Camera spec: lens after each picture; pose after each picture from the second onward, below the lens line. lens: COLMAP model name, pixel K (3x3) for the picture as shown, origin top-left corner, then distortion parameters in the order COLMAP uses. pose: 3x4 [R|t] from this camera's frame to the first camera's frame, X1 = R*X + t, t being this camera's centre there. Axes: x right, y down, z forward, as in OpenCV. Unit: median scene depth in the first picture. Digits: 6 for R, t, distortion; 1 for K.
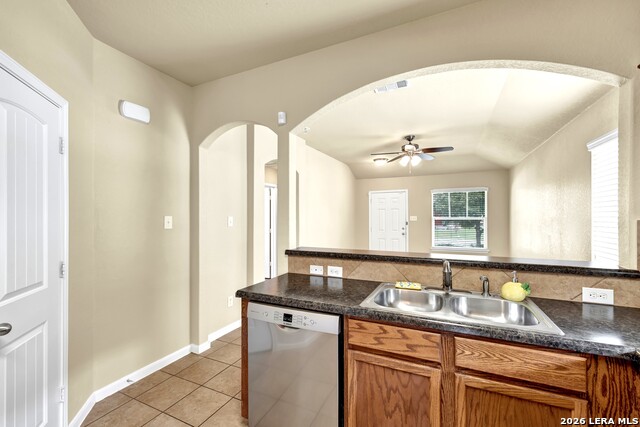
lens RADIAL K [[269.0, 0, 314.3], [0, 269.0, 214.3], [0, 0, 1]] dist [0.000323, 0.000107]
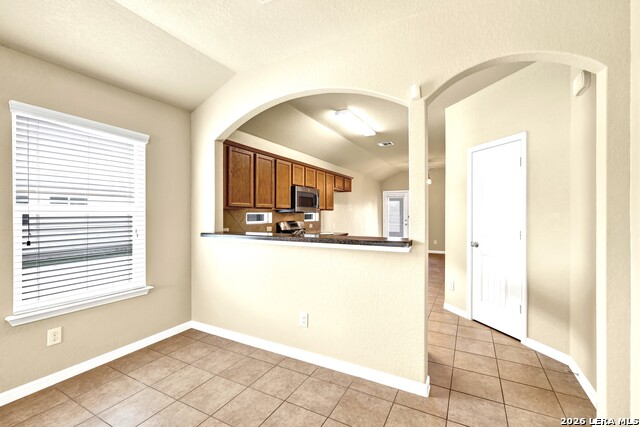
lens RADIAL K [[282.6, 0, 323.8], [0, 282.6, 214.7], [0, 0, 1]] dist [0.002614, 0.000237]
pose [[-0.999774, 0.002537, 0.021109, 0.093462], [0.002410, 0.999979, -0.006029, 0.026735], [-0.021123, -0.005977, -0.999759, 0.994223]]
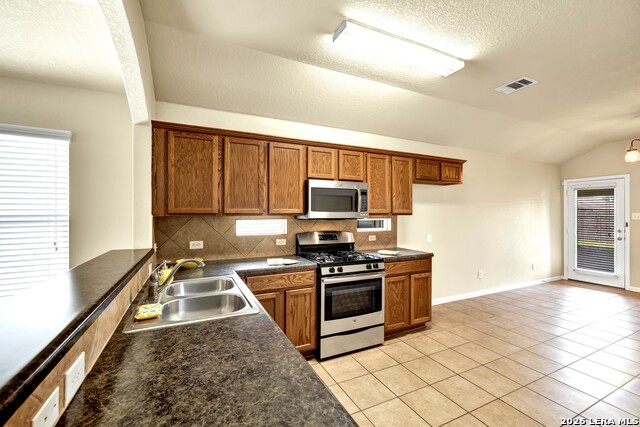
lens RADIAL K [[269.0, 0, 314.3], [0, 269.0, 214.3], [0, 0, 1]] dist [0.000323, 0.000107]
pose [[-0.787509, 0.003329, 0.616295, -0.173787], [-0.002174, 0.999964, -0.008180, 0.004714], [-0.616300, -0.007782, -0.787473, 0.495424]]
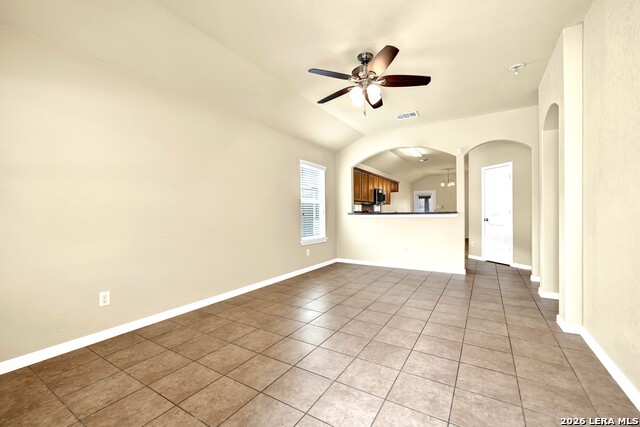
lens RADIAL K [[274.2, 0, 313.4], [0, 274.2, 216.2], [0, 0, 1]] dist [-0.001083, 0.000259]
pose [[-0.995074, 0.007899, 0.098820, 0.418740], [0.008235, 0.999962, 0.002992, 0.072609], [-0.098793, 0.003791, -0.995101, 1.656530]]
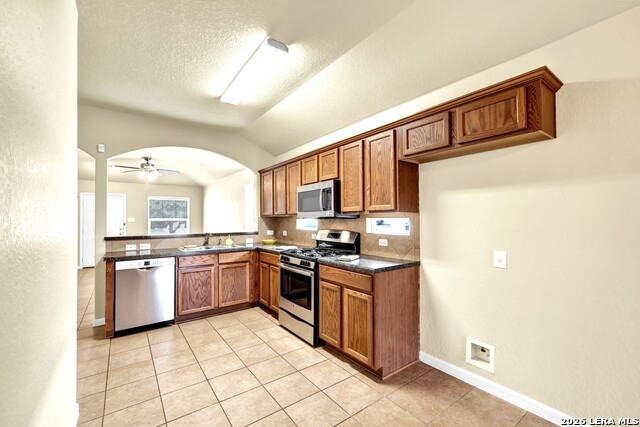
lens RADIAL K [[269.0, 0, 314.3], [0, 269.0, 214.3], [0, 0, 1]] dist [0.000323, 0.000107]
pose [[0.467089, 0.015898, 0.884067, -0.447828], [-0.003439, 0.999863, -0.016163, 0.012612], [-0.884204, 0.004510, 0.467080, -0.370943]]
